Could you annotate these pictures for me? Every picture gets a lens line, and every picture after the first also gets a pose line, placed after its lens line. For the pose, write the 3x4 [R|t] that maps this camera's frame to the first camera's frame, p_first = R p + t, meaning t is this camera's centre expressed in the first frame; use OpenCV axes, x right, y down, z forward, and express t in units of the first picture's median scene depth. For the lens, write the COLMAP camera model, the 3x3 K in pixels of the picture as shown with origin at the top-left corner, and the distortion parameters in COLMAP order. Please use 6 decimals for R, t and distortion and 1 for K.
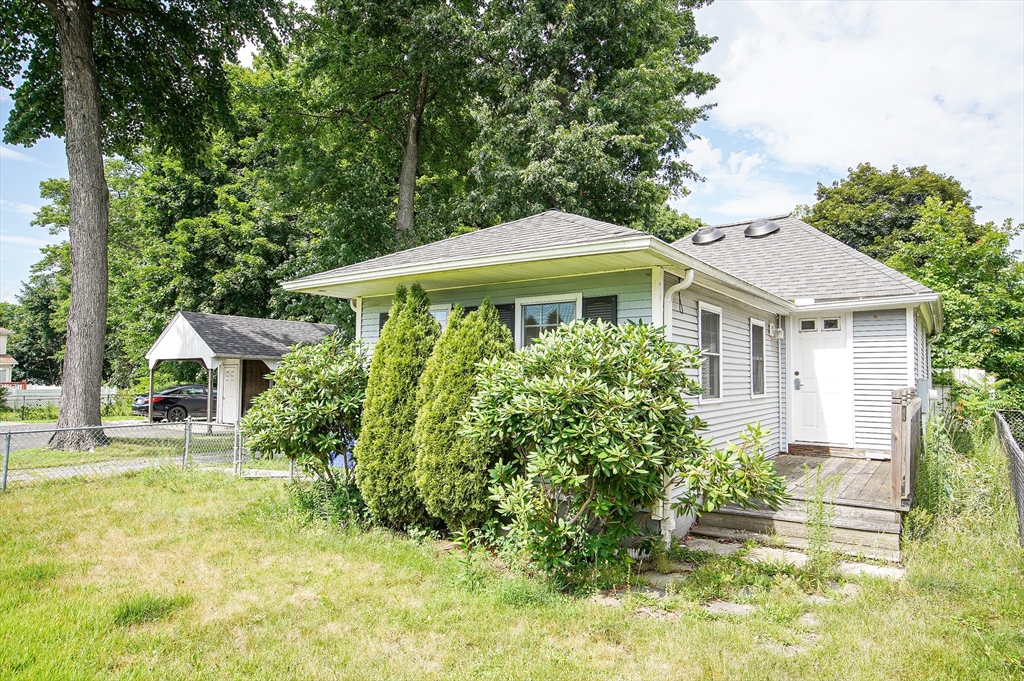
lens RADIAL K [[622.6, 0, 512.0], [0, 622.6, 340.5], [0, 0, 1]] dist [0.040935, 0.000421]
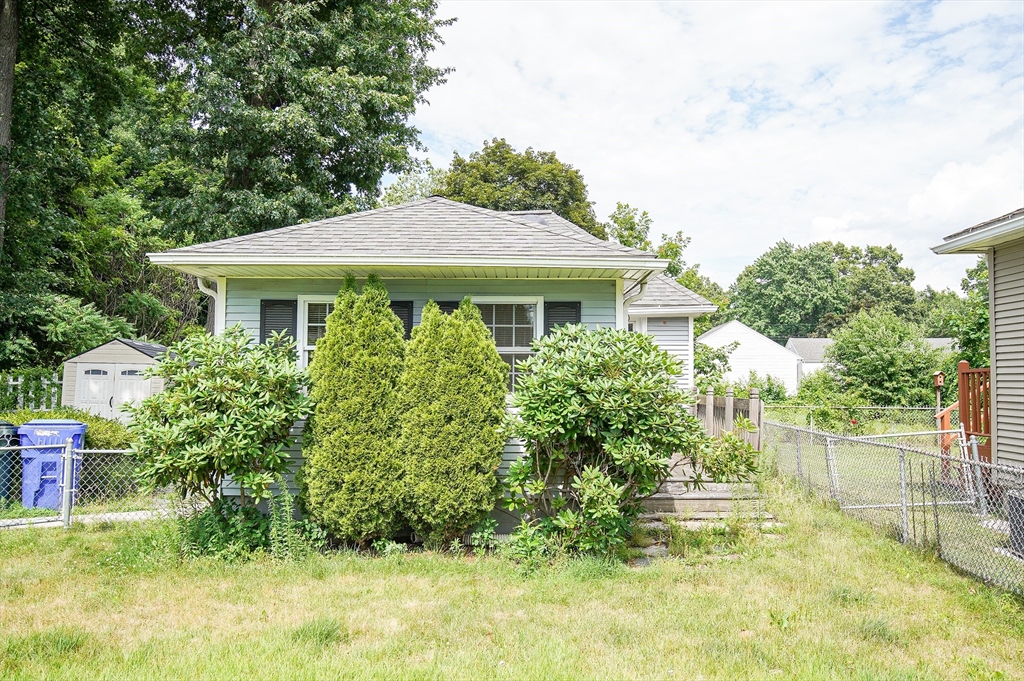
lens RADIAL K [[839.0, 0, 512.0], [0, 839.0, 340.5], [0, 0, 1]] dist [0.078358, -0.000155]
pose [[0.834505, 0.022869, 0.550526, -0.473671], [-0.031305, 0.999492, 0.005933, -0.007061], [-0.550110, -0.022185, 0.834797, -0.092459]]
